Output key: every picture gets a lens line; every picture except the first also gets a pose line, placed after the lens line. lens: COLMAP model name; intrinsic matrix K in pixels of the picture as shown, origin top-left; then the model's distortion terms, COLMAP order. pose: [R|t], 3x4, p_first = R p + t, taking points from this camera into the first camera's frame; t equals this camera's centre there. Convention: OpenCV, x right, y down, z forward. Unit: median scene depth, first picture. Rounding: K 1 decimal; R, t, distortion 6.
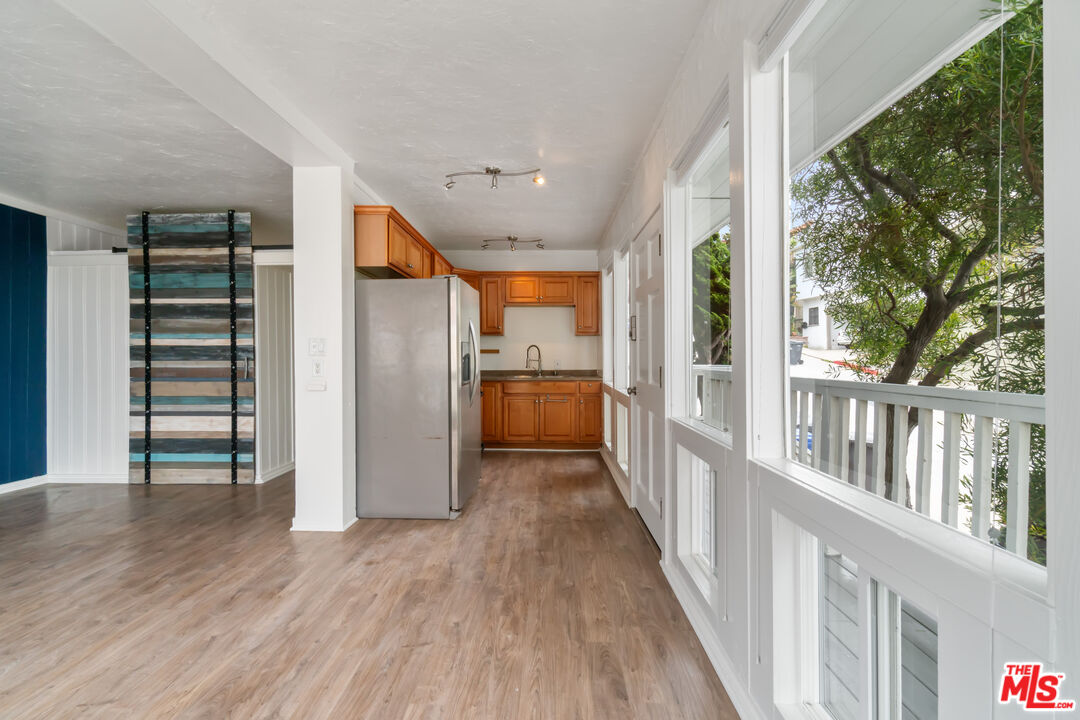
lens RADIAL K [[468.2, 0, 536.8], [0, 468.2, 354.0], [0, 0, 1]] dist [-0.004710, -0.000173]
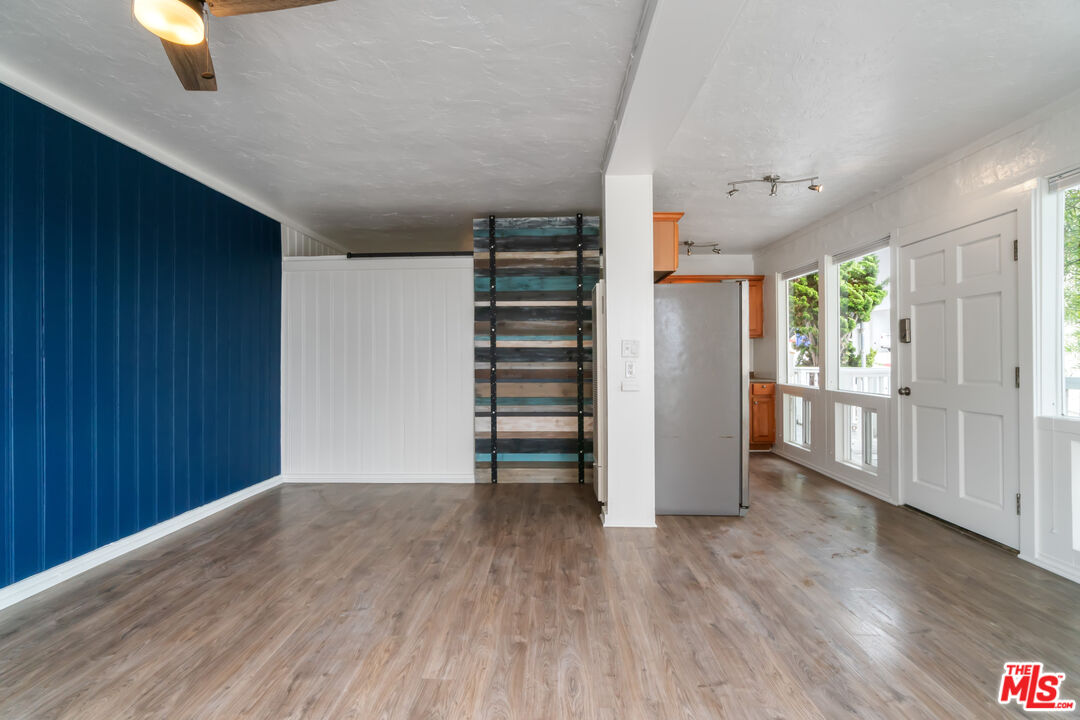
lens RADIAL K [[466.6, 0, 535.1], [0, 466.6, 353.6], [0, 0, 1]] dist [-0.000319, 0.000183]
pose [[0.999986, -0.001678, -0.004919, -0.495430], [0.001641, 0.999971, -0.007468, 0.001942], [0.004932, 0.007460, 0.999960, -0.025838]]
